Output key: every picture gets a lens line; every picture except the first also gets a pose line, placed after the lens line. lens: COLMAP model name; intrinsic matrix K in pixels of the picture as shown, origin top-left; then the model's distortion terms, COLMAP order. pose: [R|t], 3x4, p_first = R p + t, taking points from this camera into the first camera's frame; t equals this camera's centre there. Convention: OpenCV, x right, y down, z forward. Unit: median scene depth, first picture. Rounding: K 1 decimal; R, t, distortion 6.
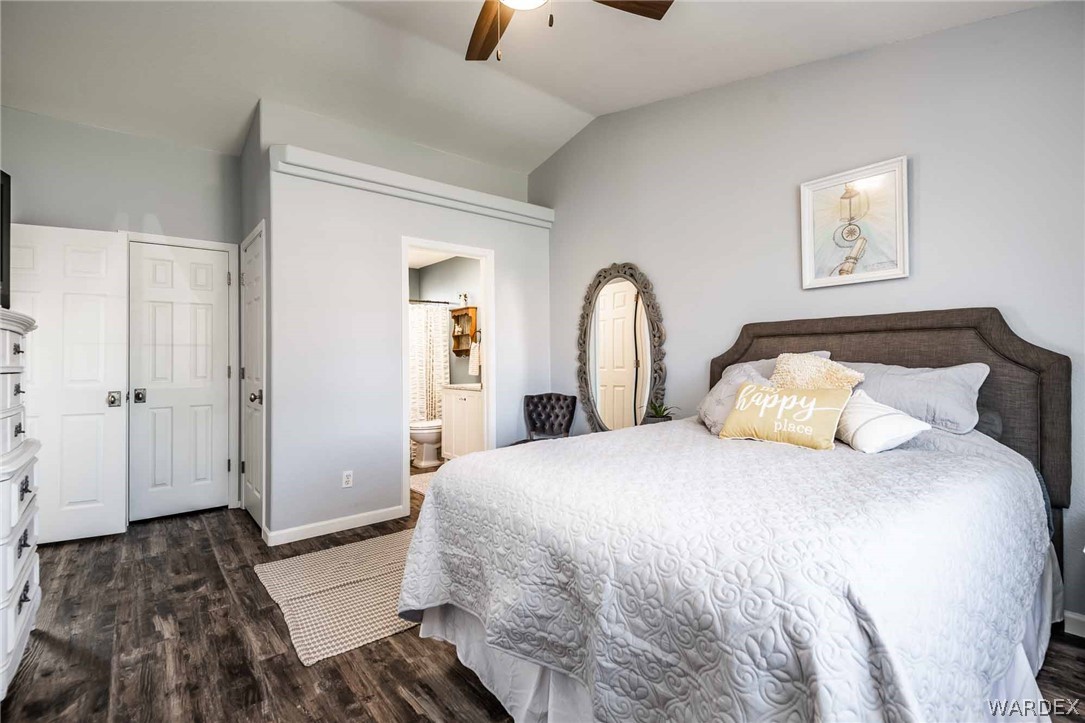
lens RADIAL K [[490.5, 0, 542.5], [0, 490.5, 361.5], [0, 0, 1]] dist [0.027803, -0.016939]
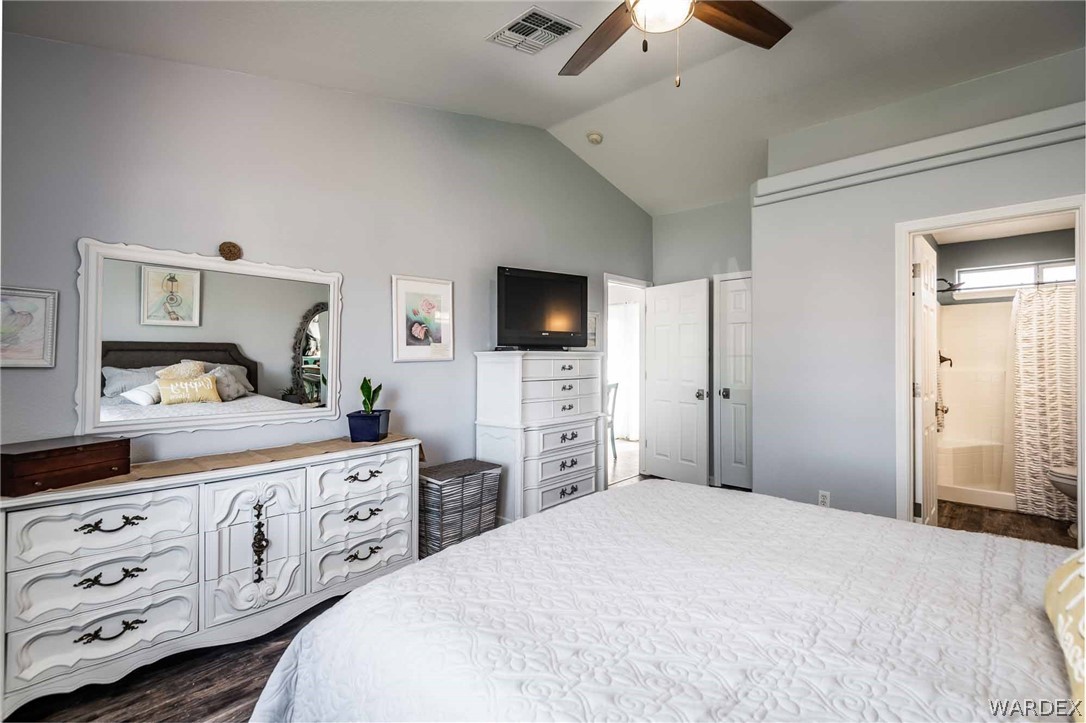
lens RADIAL K [[502.8, 0, 543.0], [0, 502.8, 361.5], [0, 0, 1]] dist [0.008713, -0.000947]
pose [[0.124298, -0.003971, -0.992237, 0.305331], [-0.011281, 0.999922, -0.005415, -0.004043], [0.992181, 0.011866, 0.124243, 0.208795]]
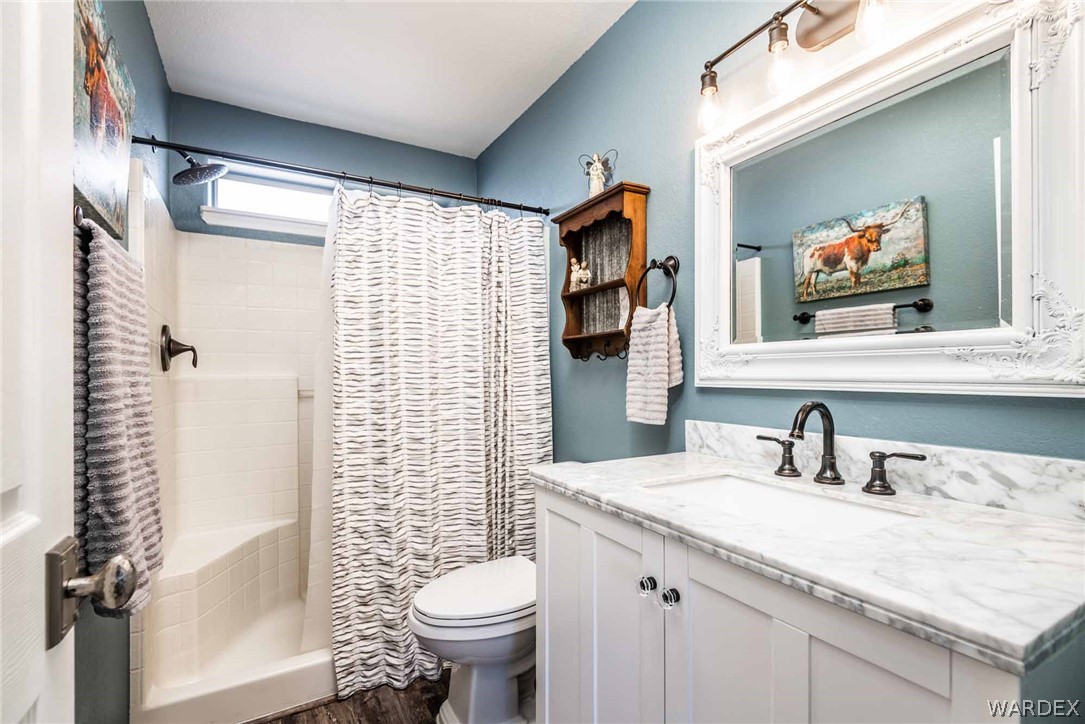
lens RADIAL K [[490.5, 0, 542.5], [0, 490.5, 362.0], [0, 0, 1]] dist [0.027803, -0.016939]
pose [[0.987665, -0.006409, -0.156452, -0.146999], [0.003556, 0.999822, -0.018513, -0.001401], [0.156543, 0.017728, 0.987512, 0.680426]]
